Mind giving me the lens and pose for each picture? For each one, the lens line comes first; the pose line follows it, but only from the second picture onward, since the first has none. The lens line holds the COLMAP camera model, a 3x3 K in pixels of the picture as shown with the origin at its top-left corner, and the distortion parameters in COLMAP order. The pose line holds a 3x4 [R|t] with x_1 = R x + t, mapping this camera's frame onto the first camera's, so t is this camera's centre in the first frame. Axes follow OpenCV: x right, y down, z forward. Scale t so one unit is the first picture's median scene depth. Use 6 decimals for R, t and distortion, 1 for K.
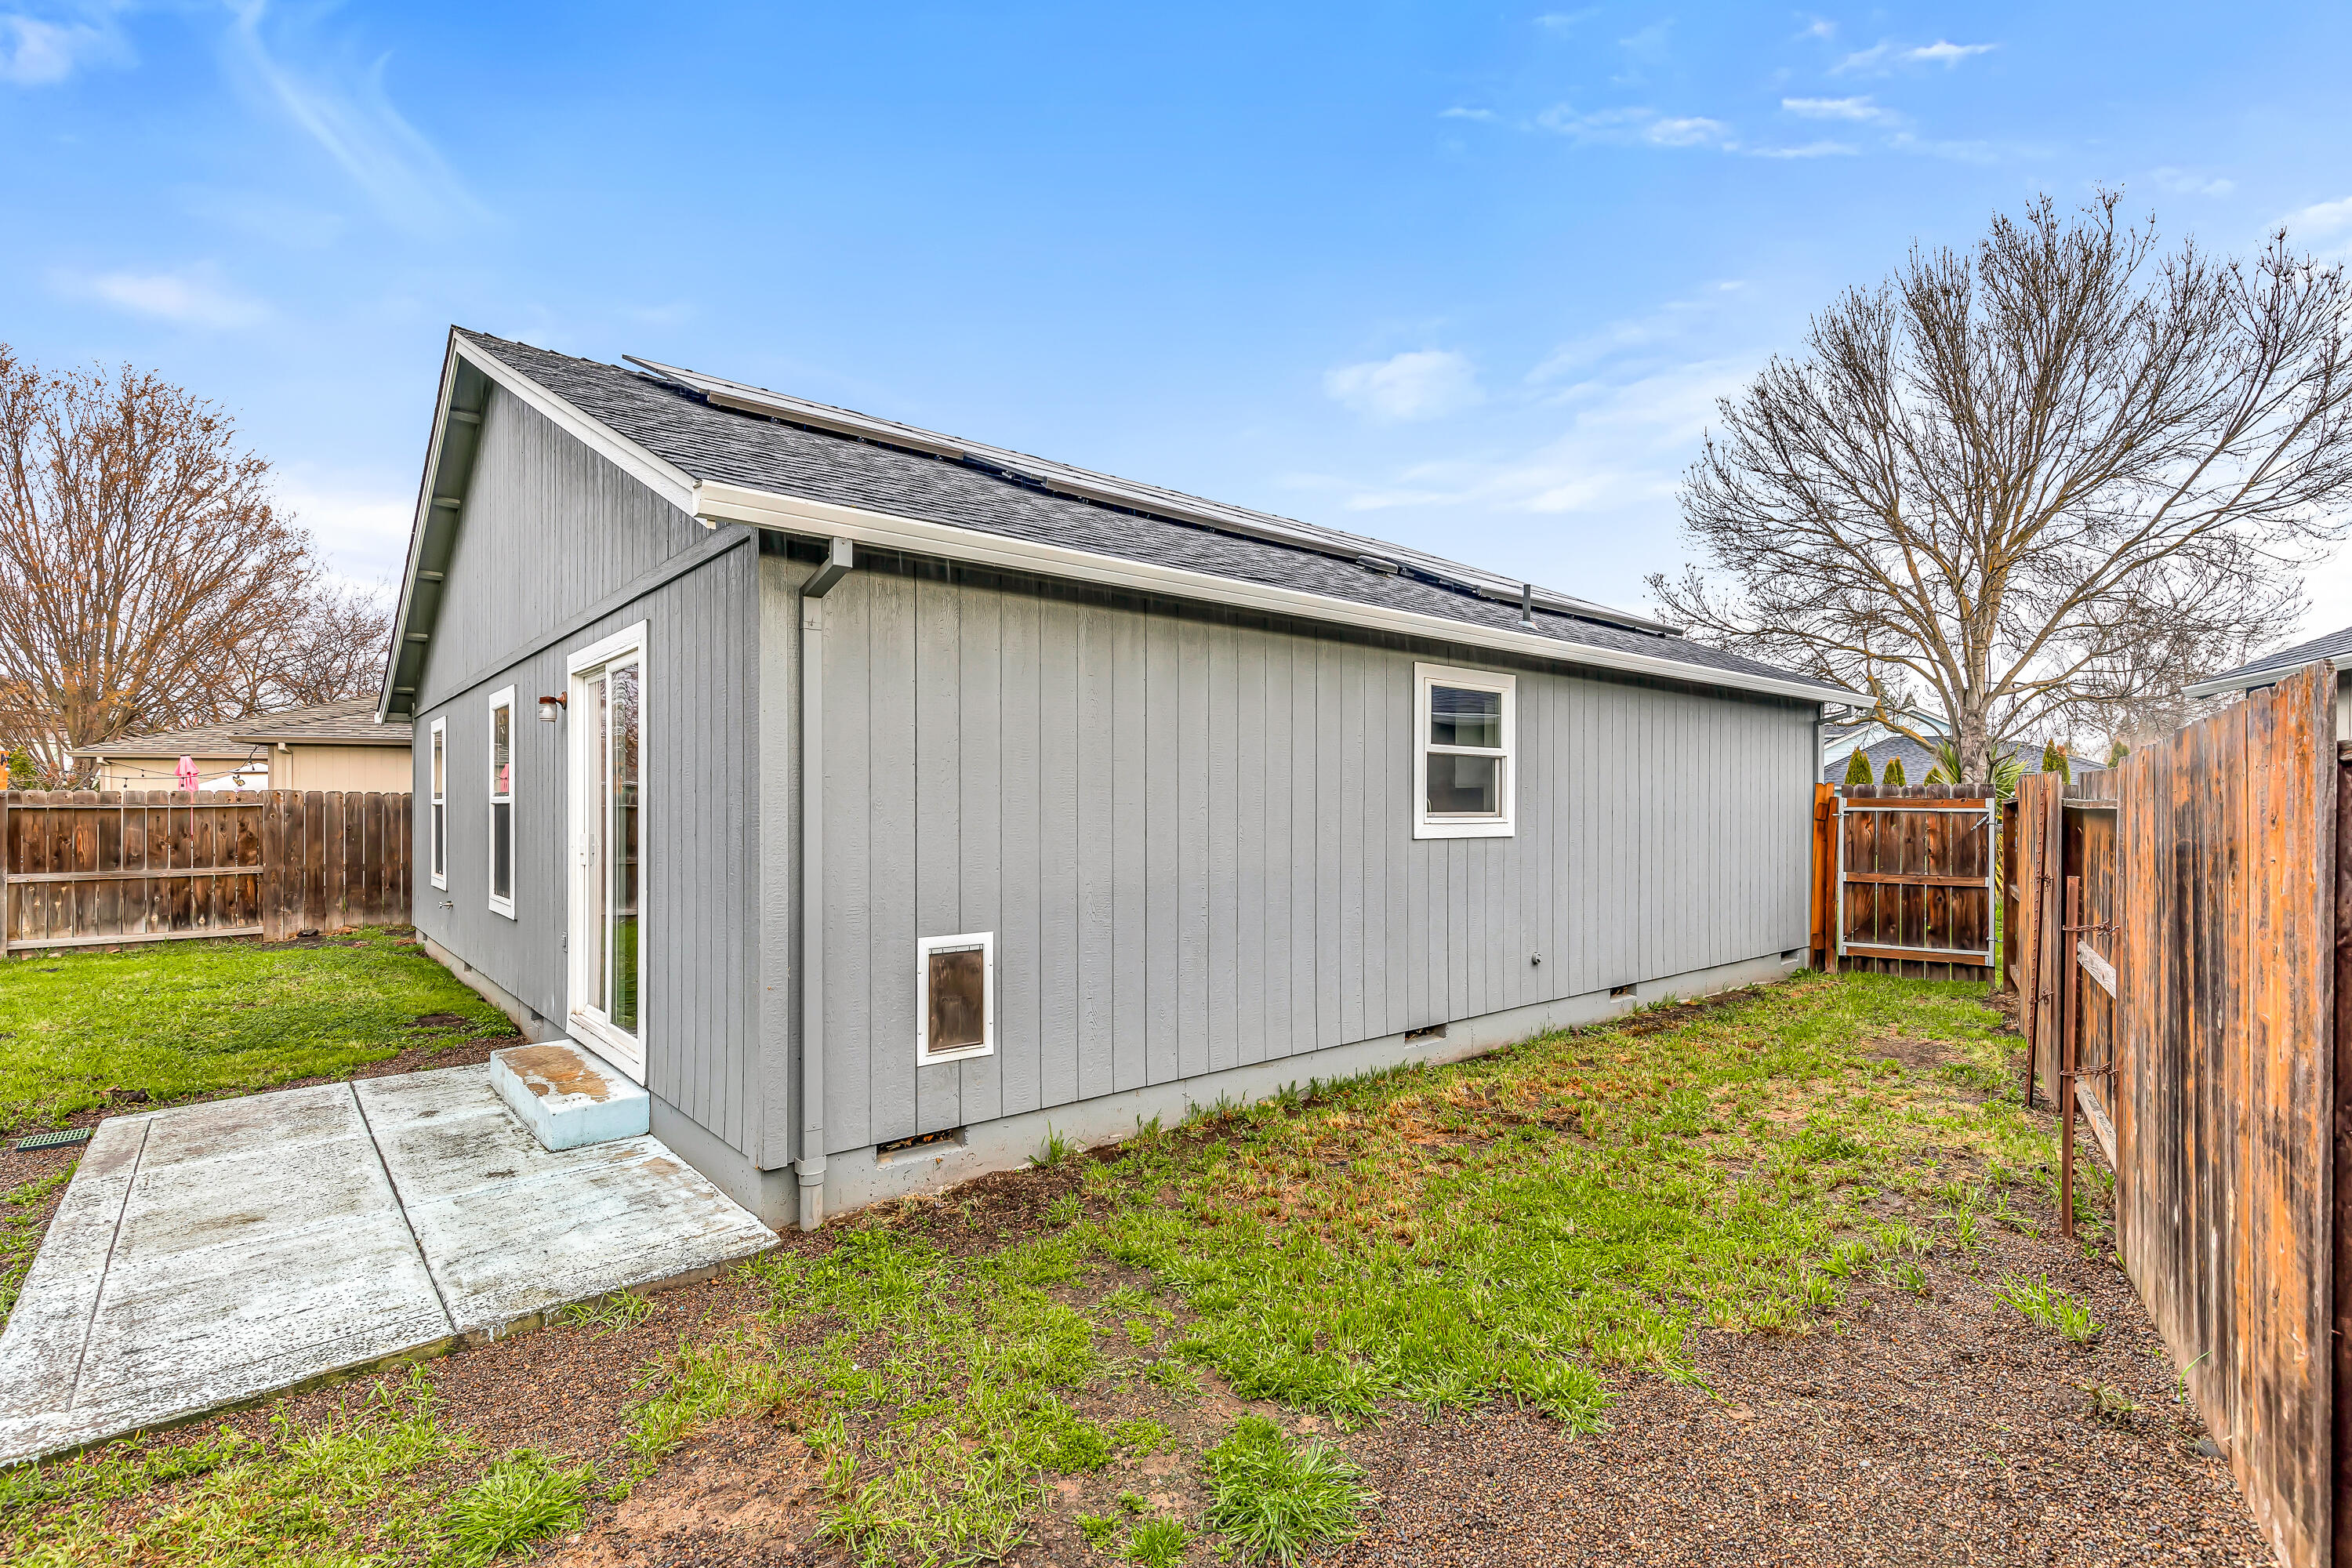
lens RADIAL K [[1095.6, 0, 1188.6], [0, 1095.6, 805.2], [0, 0, 1]] dist [0.010159, -0.000987]
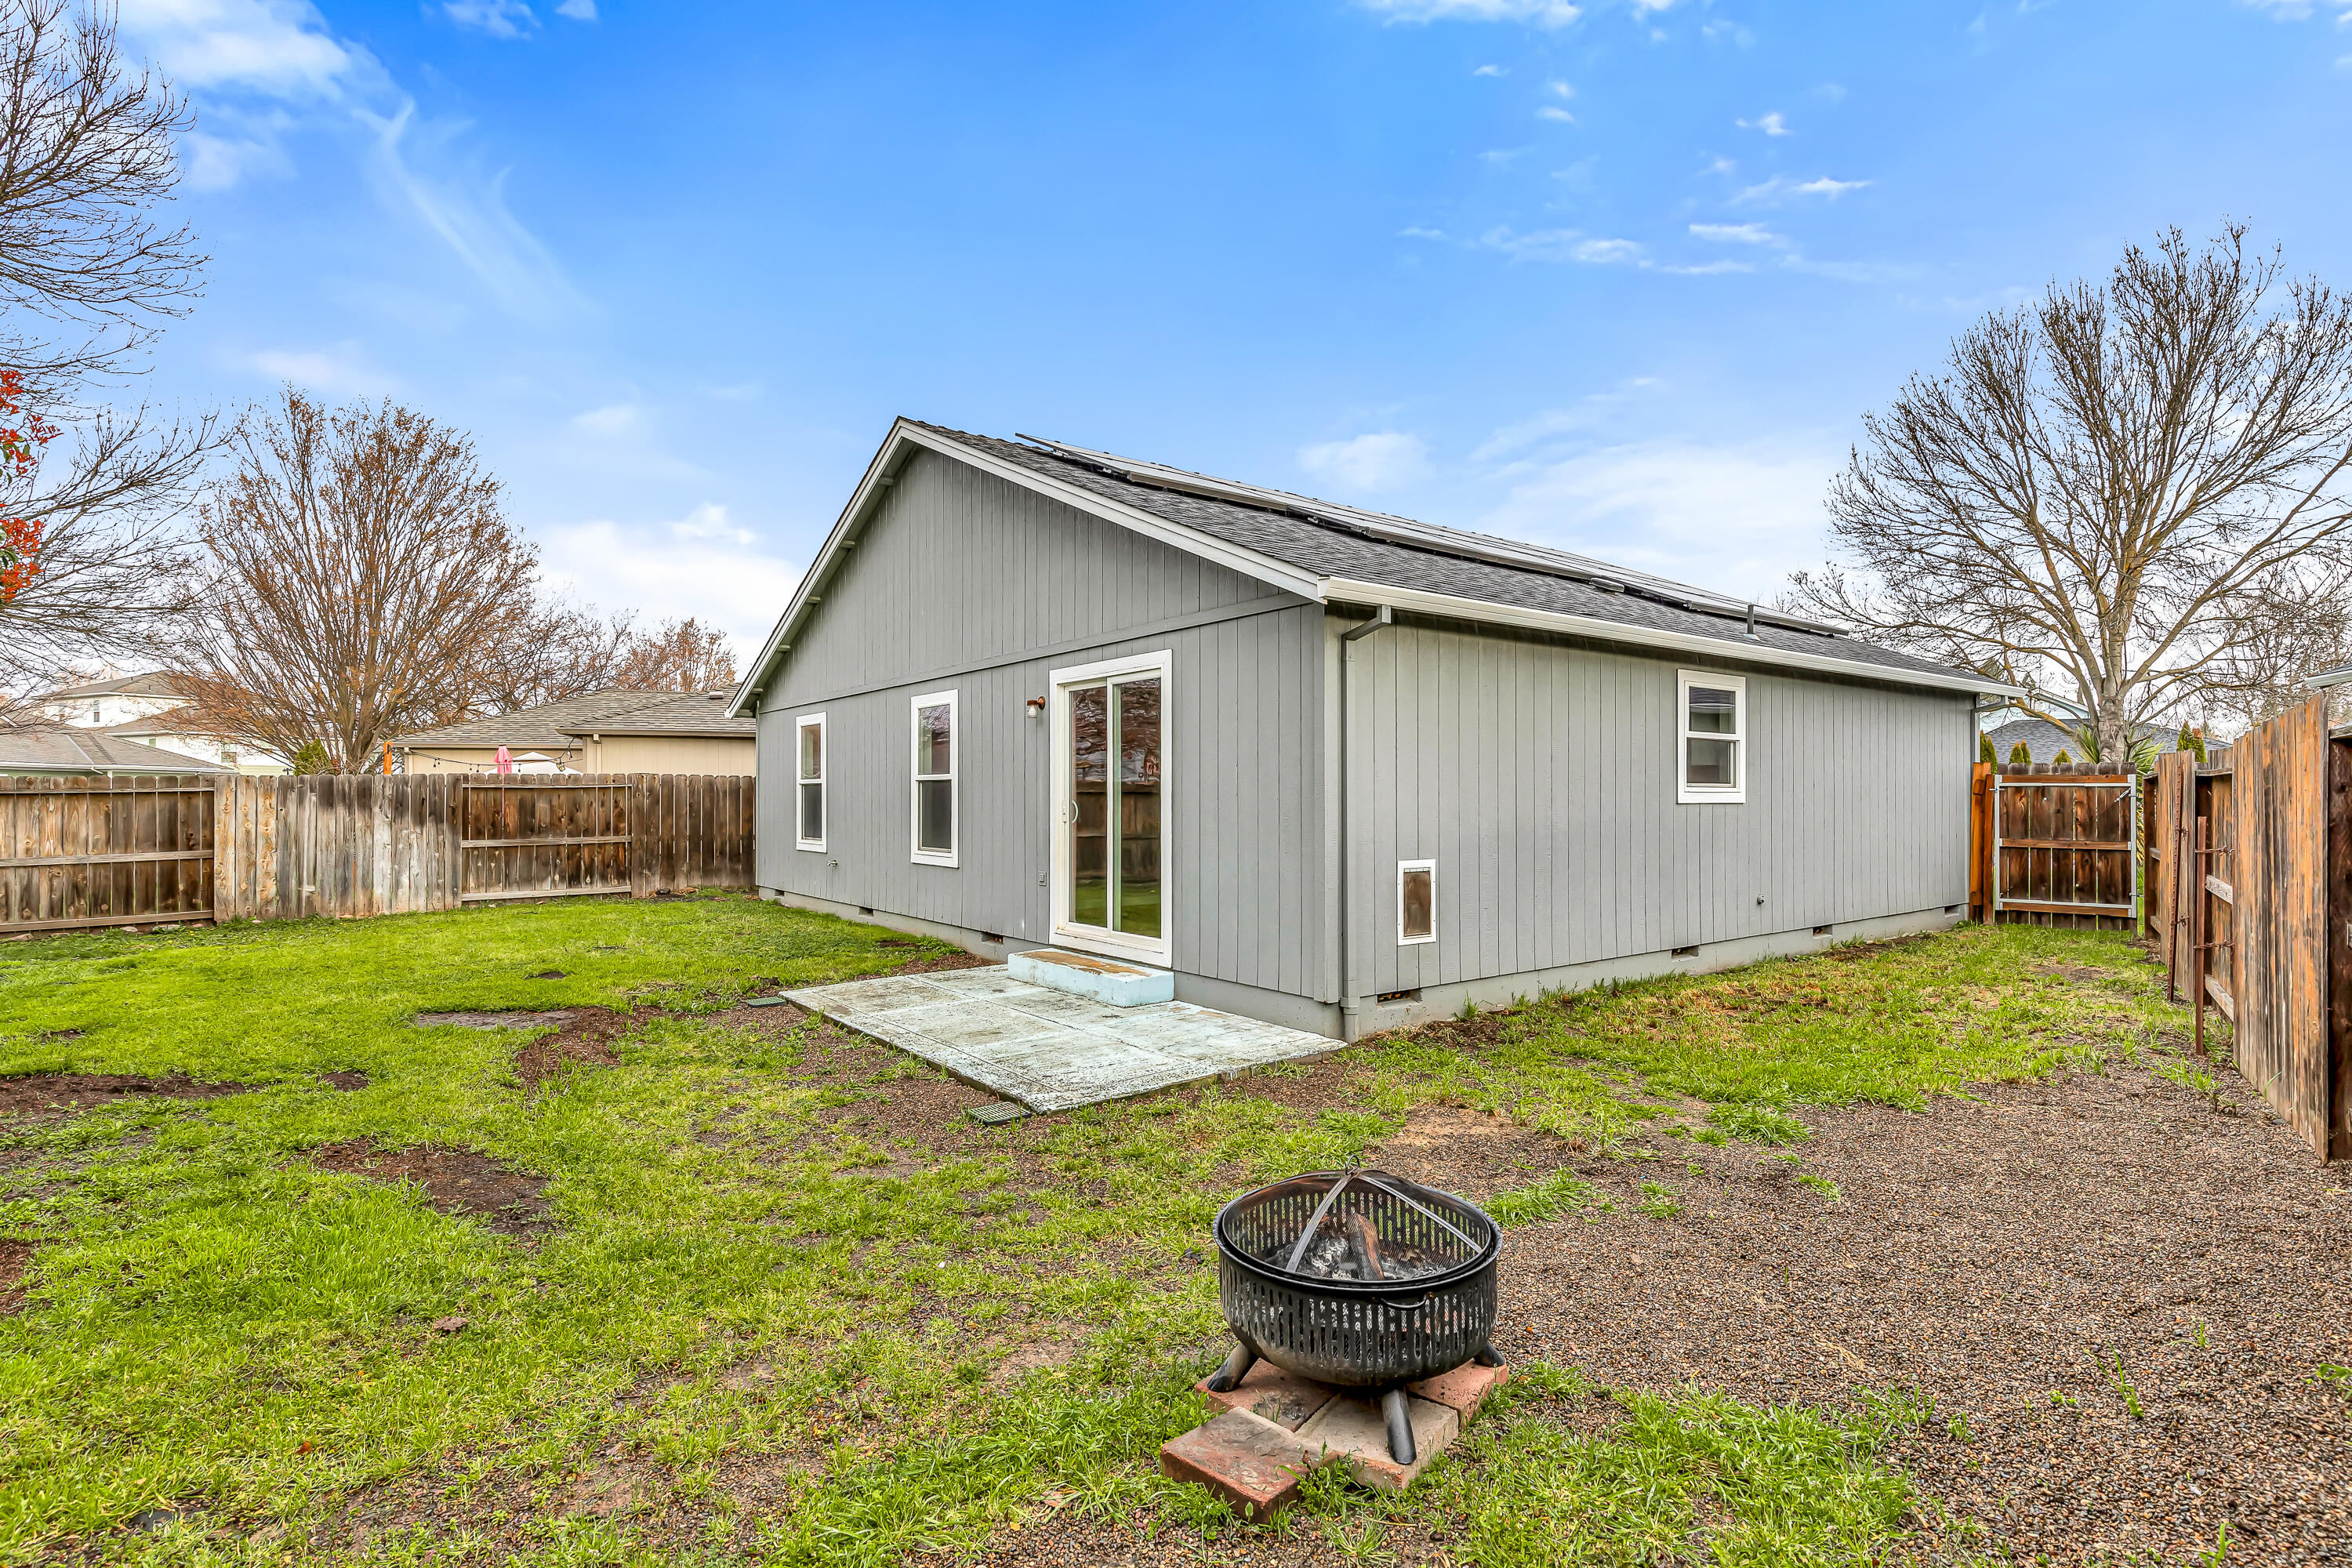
lens RADIAL K [[1124.0, 0, 1182.4], [0, 1124.0, 784.1], [0, 0, 1]] dist [0.008139, -0.000244]
pose [[0.998068, -0.002012, -0.062103, -0.167707], [0.001489, 0.999963, -0.008471, 0.010175], [0.062118, 0.008362, 0.998034, -0.214564]]
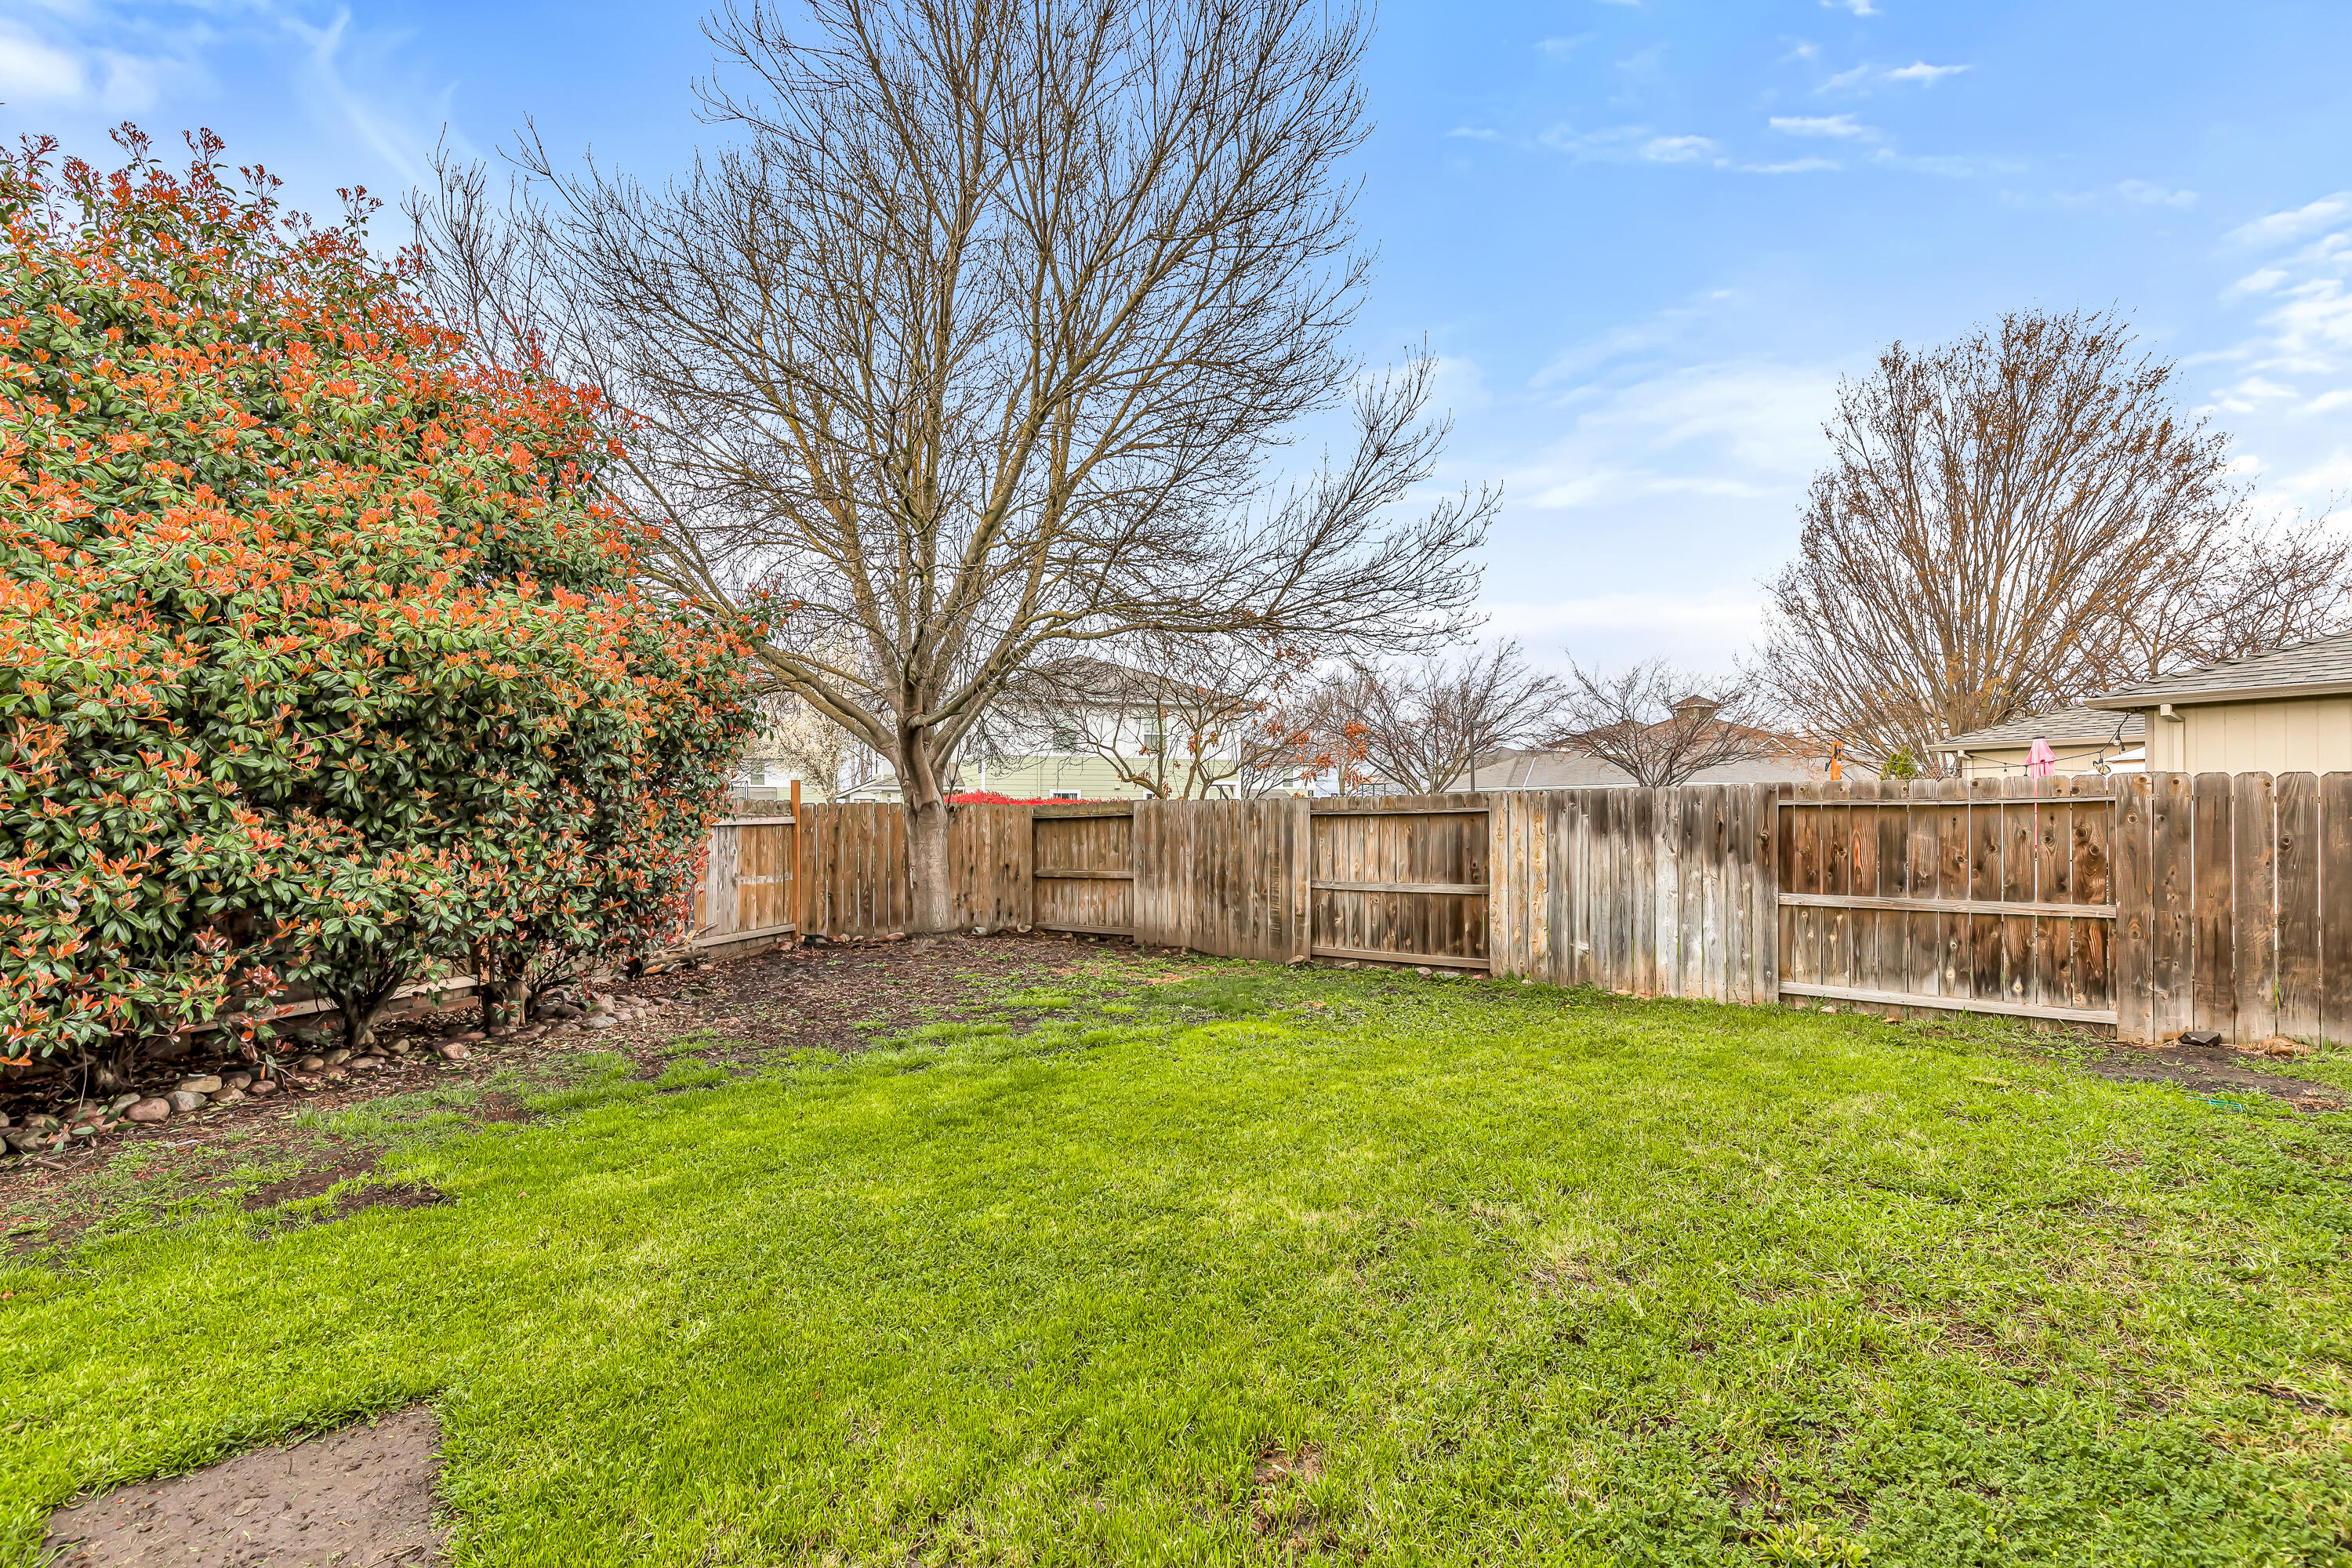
lens RADIAL K [[1095.6, 0, 1188.6], [0, 1095.6, 805.2], [0, 0, 1]] dist [0.010159, -0.000987]
pose [[0.136424, -0.005520, -0.990635, -0.363462], [0.000960, 0.999985, -0.005440, 0.005835], [0.990650, -0.000209, 0.136427, 0.479307]]
